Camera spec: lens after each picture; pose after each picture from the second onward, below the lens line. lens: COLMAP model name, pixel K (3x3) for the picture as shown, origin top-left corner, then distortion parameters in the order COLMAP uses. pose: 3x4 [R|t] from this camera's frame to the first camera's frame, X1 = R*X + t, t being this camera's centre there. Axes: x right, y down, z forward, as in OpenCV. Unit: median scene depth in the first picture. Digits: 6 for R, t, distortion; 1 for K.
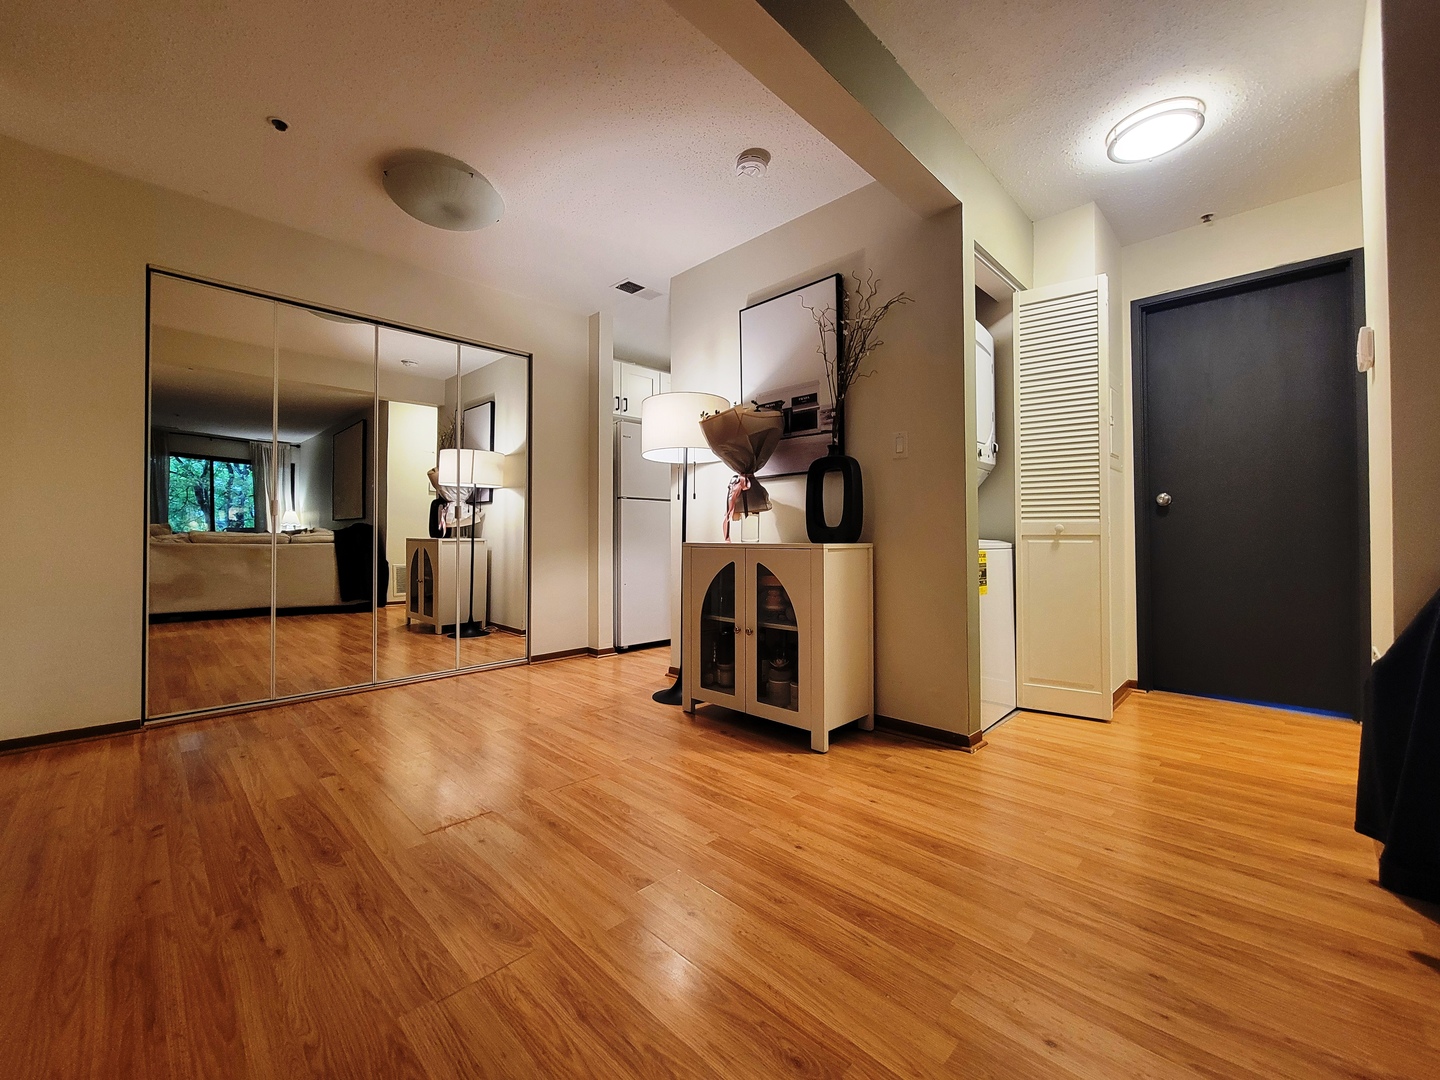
lens RADIAL K [[590.1, 0, 711.3], [0, 590.1, 537.9], [0, 0, 1]] dist [-0.006328, -0.000157]
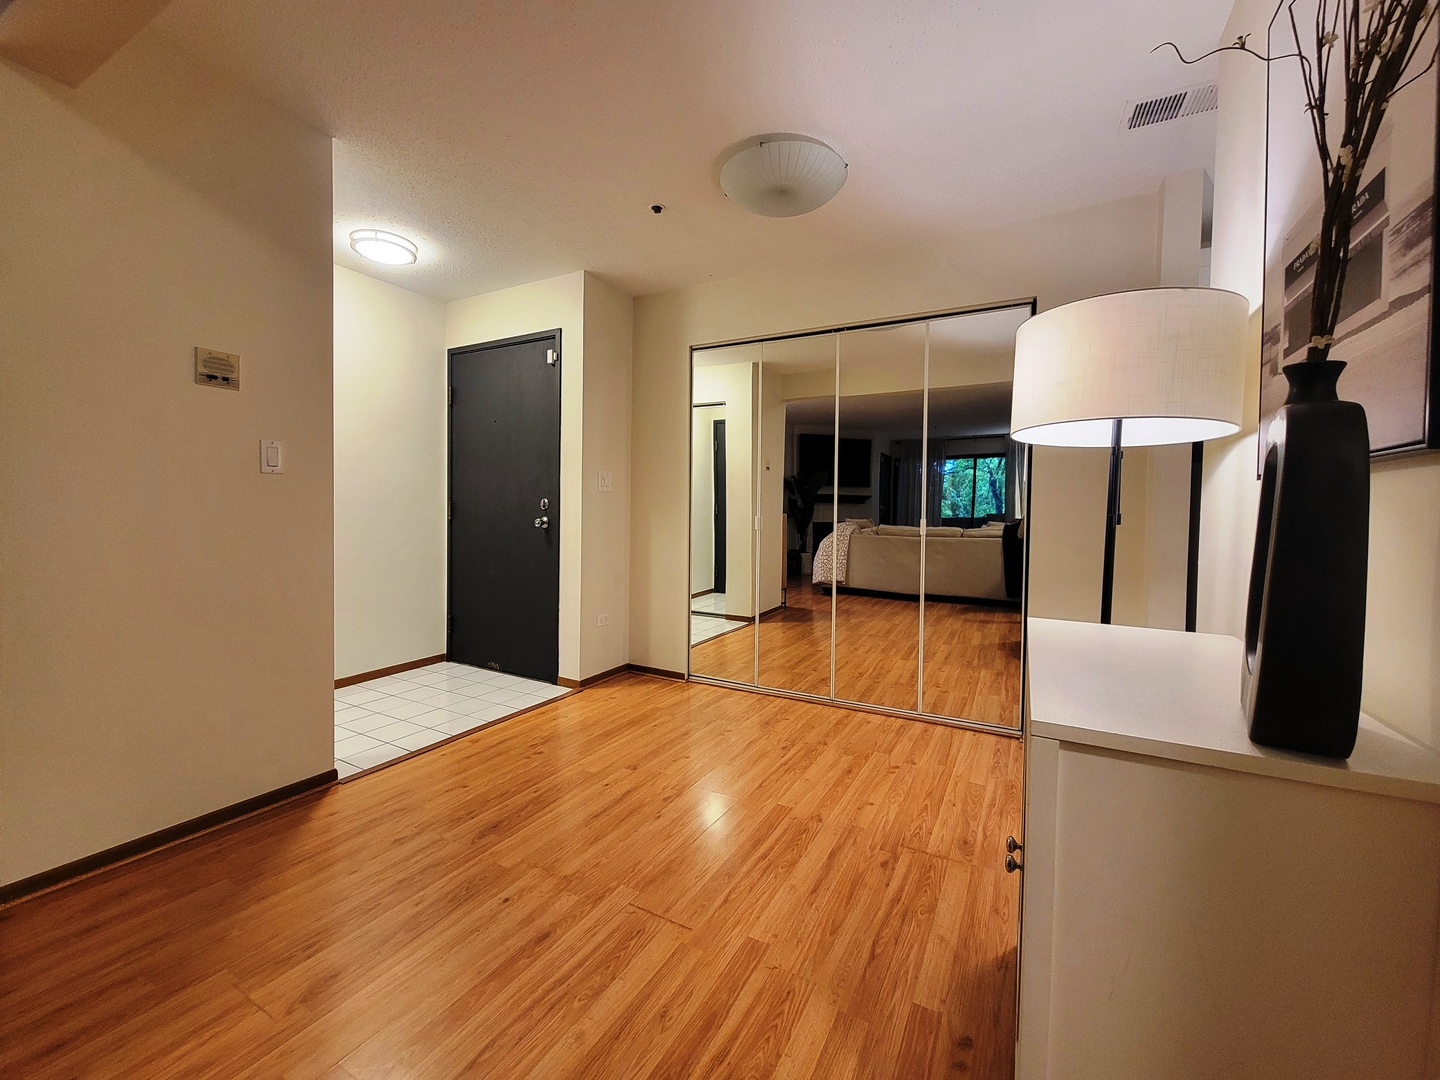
lens RADIAL K [[590.1, 0, 714.1], [0, 590.1, 525.1], [0, 0, 1]] dist [-0.006328, -0.000157]
pose [[0.273346, 0.031198, -0.961410, 0.382821], [-0.011182, 0.999509, 0.029255, -0.086004], [0.961851, 0.002754, 0.273561, 0.655008]]
